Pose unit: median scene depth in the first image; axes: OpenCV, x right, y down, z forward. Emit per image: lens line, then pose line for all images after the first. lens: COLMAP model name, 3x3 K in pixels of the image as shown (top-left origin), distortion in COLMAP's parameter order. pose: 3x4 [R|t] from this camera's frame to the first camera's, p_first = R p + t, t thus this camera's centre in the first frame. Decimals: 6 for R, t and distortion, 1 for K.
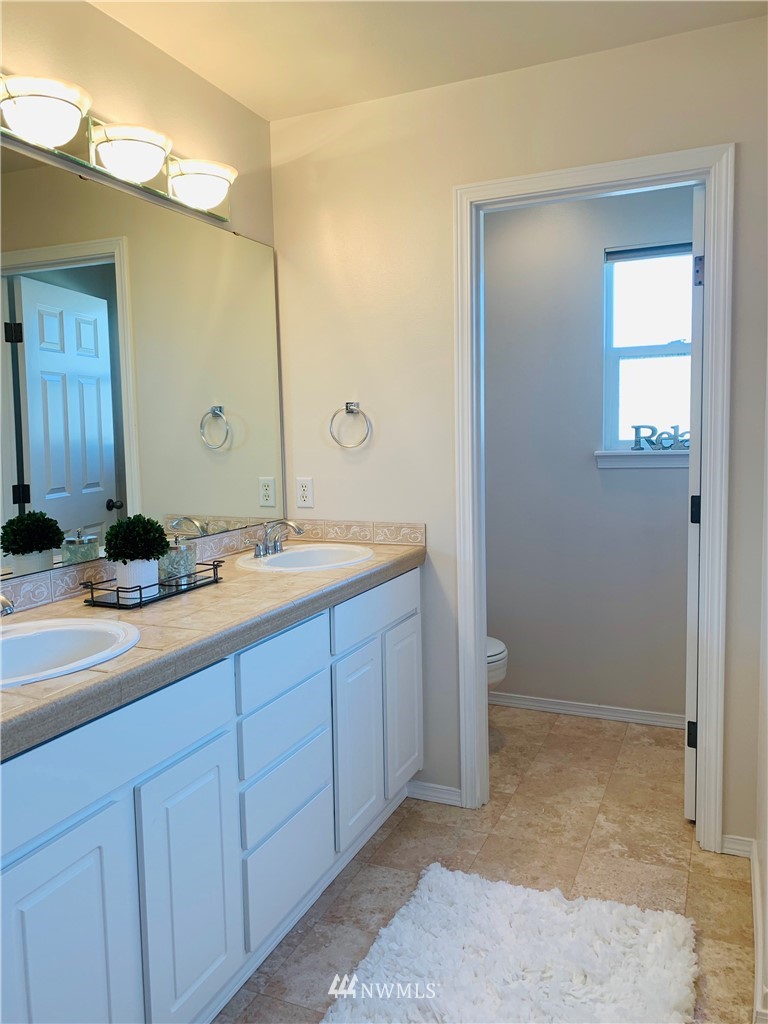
lens RADIAL K [[790.1, 0, 384.2], [0, 790.1, 506.0], [0, 0, 1]] dist [0.008339, 0.000396]
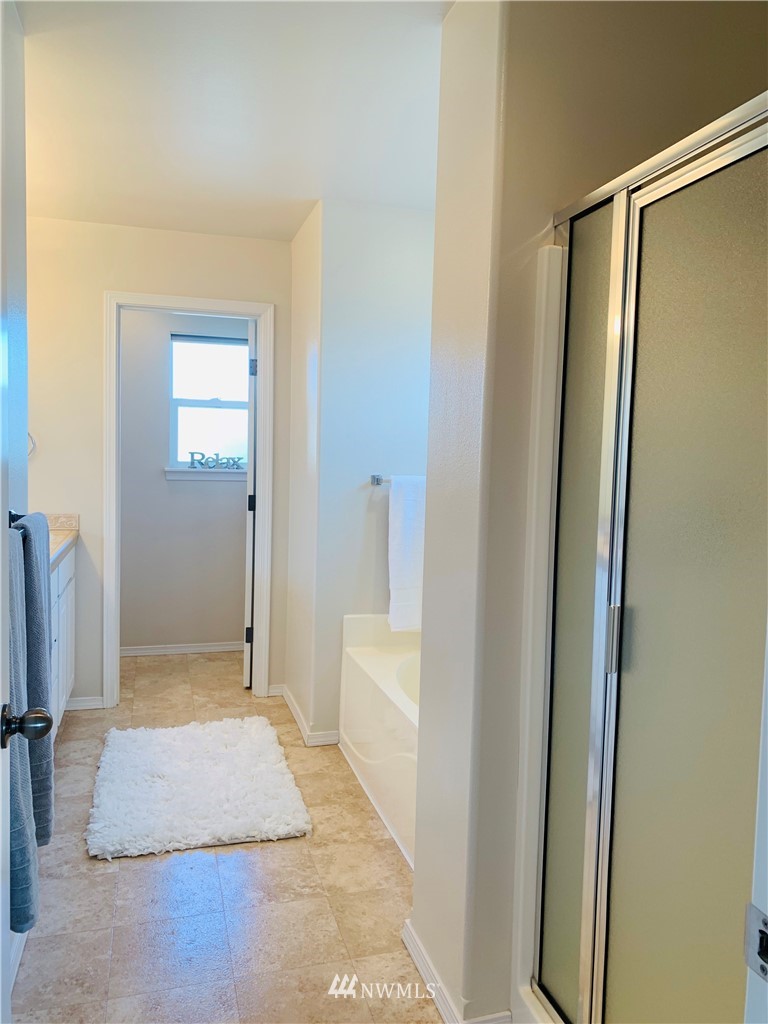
lens RADIAL K [[790.1, 0, 384.2], [0, 790.1, 506.0], [0, 0, 1]] dist [0.008339, 0.000396]
pose [[0.766616, 0.000503, 0.642106, -0.445864], [0.017179, 0.999626, -0.021293, 0.047576], [-0.641876, 0.027354, 0.766320, -0.465092]]
